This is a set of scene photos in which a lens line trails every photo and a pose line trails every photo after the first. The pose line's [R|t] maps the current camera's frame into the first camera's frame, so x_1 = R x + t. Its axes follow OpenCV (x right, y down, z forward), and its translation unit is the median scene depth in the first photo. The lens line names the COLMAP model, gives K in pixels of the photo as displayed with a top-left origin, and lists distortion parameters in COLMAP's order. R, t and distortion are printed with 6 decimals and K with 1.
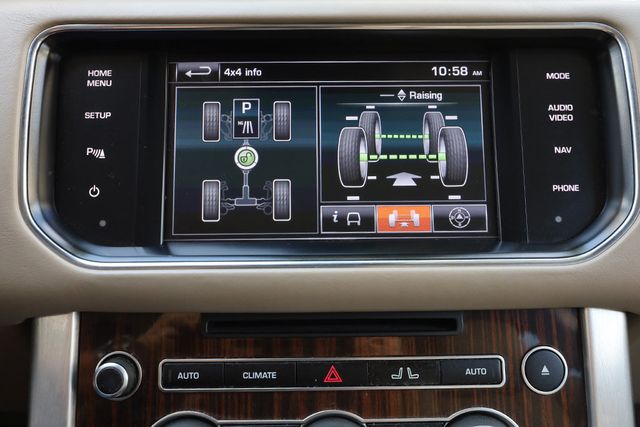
lens RADIAL K [[598.2, 0, 318.9], [0, 598.2, 214.9], [0, 0, 1]] dist [0.007691, 0.000000]
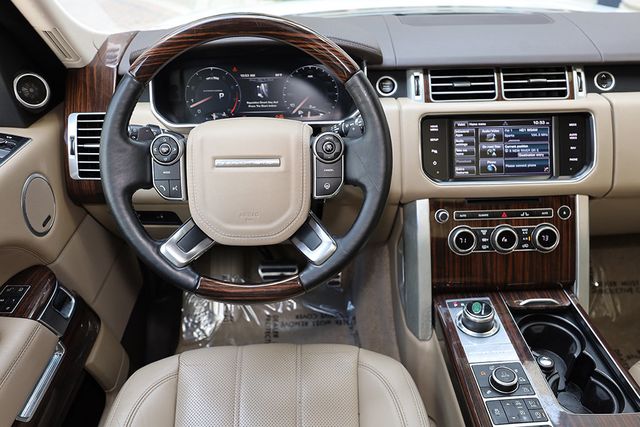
lens RADIAL K [[551.8, 0, 319.9], [0, 551.8, 215.4], [0, 0, 1]] dist [0.005908, 0.010084]
pose [[0.999787, -0.017675, 0.010635, -1.076396], [0.015633, 0.985597, 0.168389, -0.286874], [-0.013458, -0.168187, 0.985663, -2.148520]]
